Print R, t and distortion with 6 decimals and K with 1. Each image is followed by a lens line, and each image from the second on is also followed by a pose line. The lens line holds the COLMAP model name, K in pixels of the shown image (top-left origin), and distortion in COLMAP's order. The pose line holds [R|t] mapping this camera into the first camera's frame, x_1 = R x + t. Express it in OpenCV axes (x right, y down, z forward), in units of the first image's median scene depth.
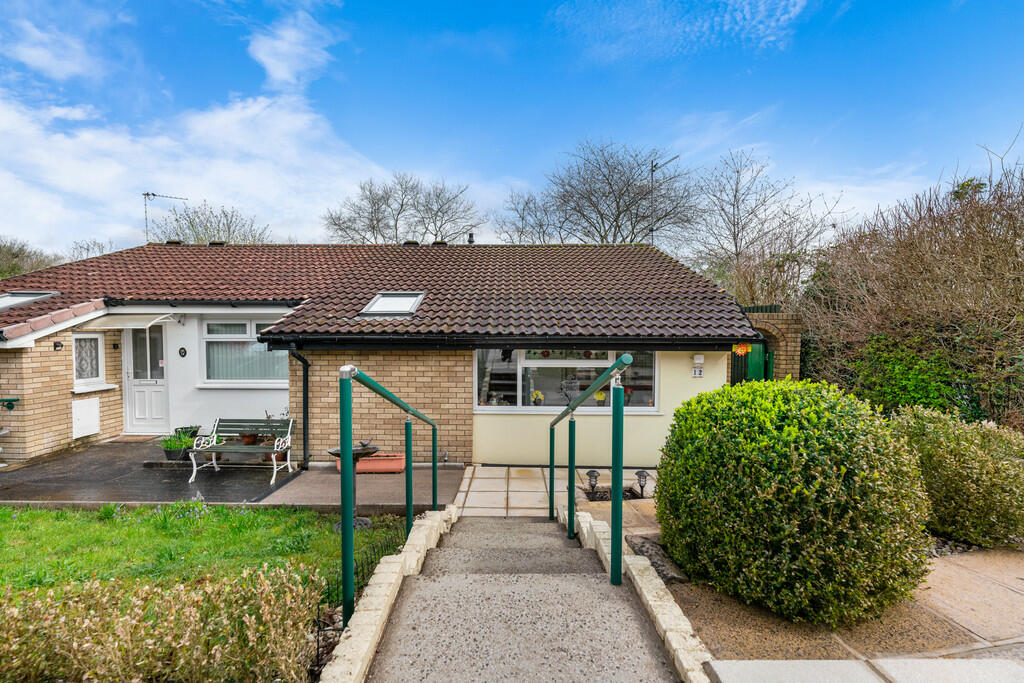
lens RADIAL K [[420.1, 0, 503.5], [0, 420.1, 346.7], [0, 0, 1]] dist [-0.003628, -0.000749]
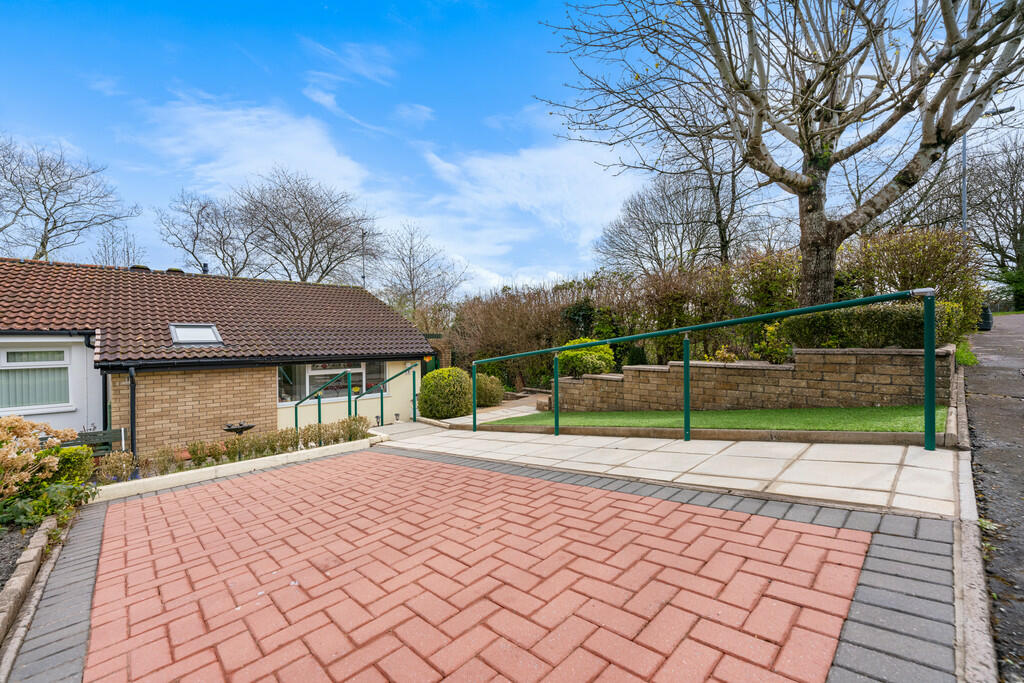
lens RADIAL K [[420.1, 0, 509.3], [0, 420.1, 345.7], [0, 0, 1]] dist [-0.003628, -0.000749]
pose [[0.728509, -0.018214, 0.684794, -0.497345], [0.035396, 0.999312, -0.011076, -0.019916], [-0.684121, 0.032308, 0.728652, -0.700694]]
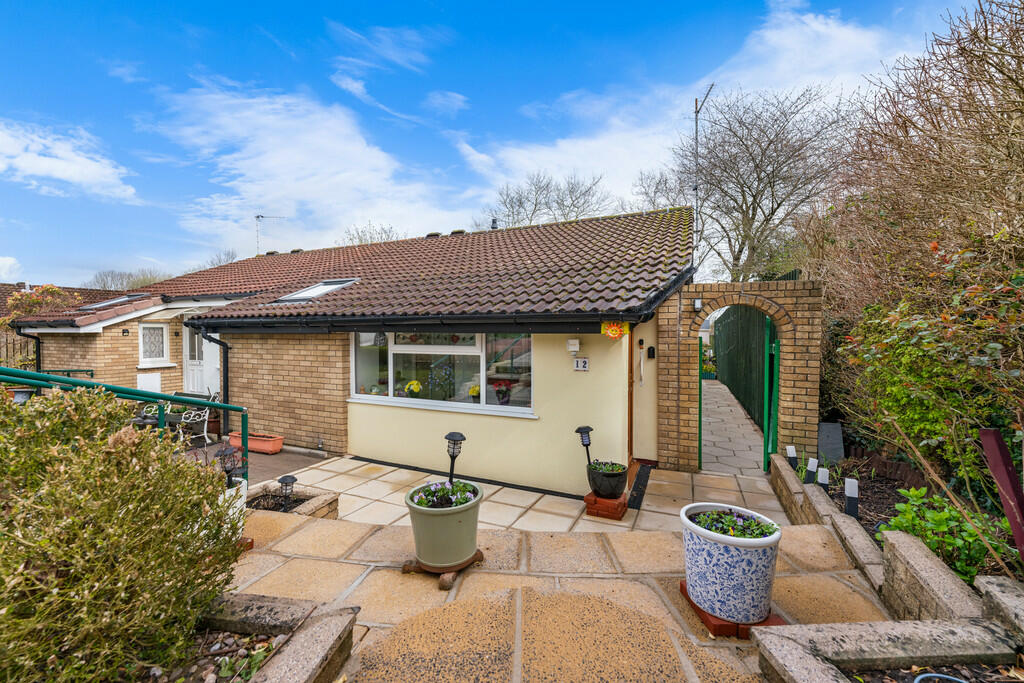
lens RADIAL K [[420.1, 0, 544.5], [0, 420.1, 346.4], [0, 0, 1]] dist [-0.003628, -0.000749]
pose [[0.916311, 0.008203, -0.400383, 0.713169], [-0.010900, 0.999931, -0.004459, 0.035148], [0.400318, 0.008450, 0.916337, 0.316295]]
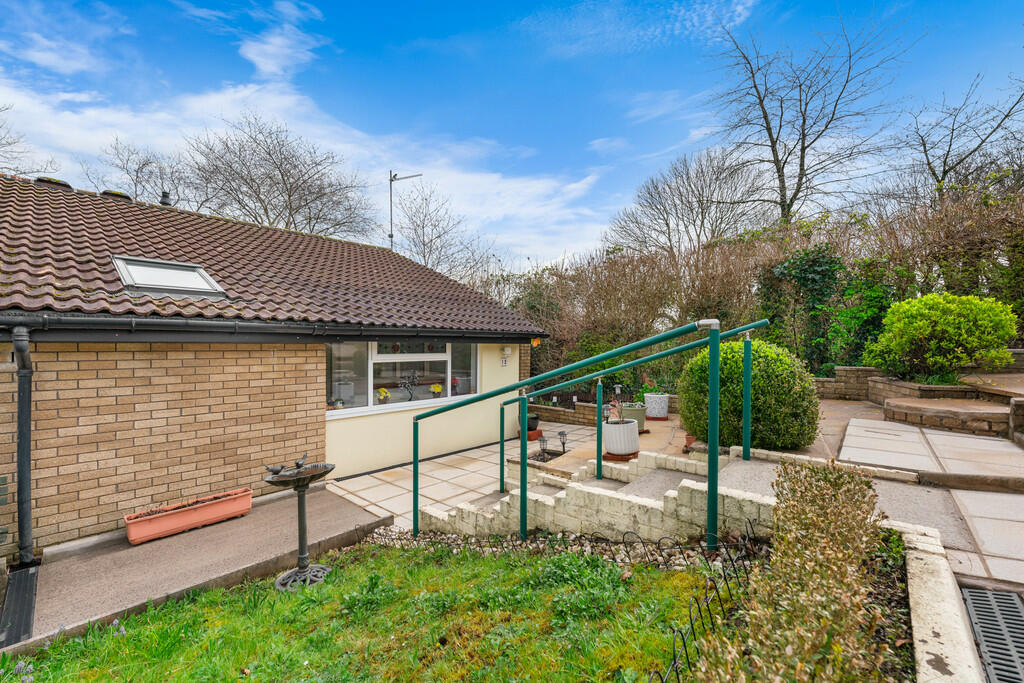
lens RADIAL K [[420.1, 0, 507.1], [0, 420.1, 349.1], [0, 0, 1]] dist [-0.003628, -0.000749]
pose [[0.657280, -0.009982, 0.753581, -0.458849], [0.023056, 0.999711, -0.006867, 0.032736], [-0.753294, 0.021888, 0.657320, 0.182311]]
